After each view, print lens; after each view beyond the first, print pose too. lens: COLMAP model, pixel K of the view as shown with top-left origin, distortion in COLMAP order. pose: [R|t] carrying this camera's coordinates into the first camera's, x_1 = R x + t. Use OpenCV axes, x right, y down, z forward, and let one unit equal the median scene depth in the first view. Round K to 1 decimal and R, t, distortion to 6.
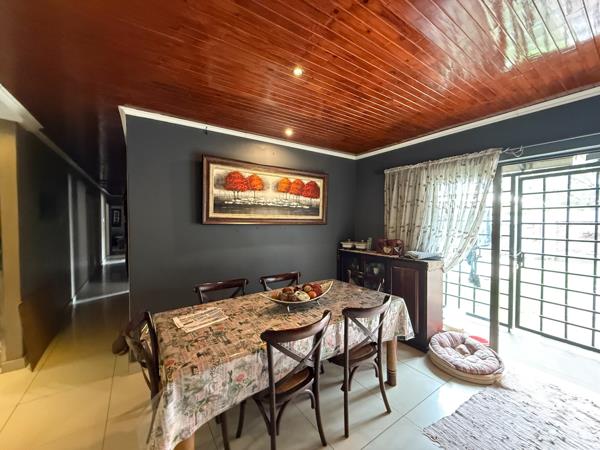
lens RADIAL K [[240.0, 0, 301.5], [0, 240.0, 222.3], [0, 0, 1]] dist [0.001412, -0.000233]
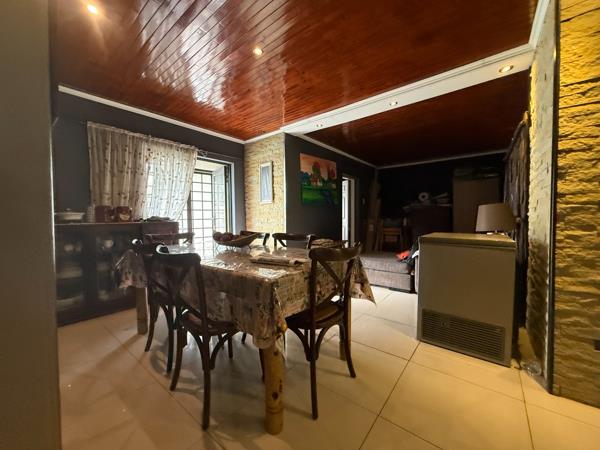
lens RADIAL K [[240.0, 0, 299.5], [0, 240.0, 227.3], [0, 0, 1]] dist [0.001412, -0.000233]
pose [[-0.272708, -0.032328, 0.961553, -0.715975], [0.022682, 0.998941, 0.040018, 0.136164], [-0.961829, 0.032723, -0.271686, 0.621463]]
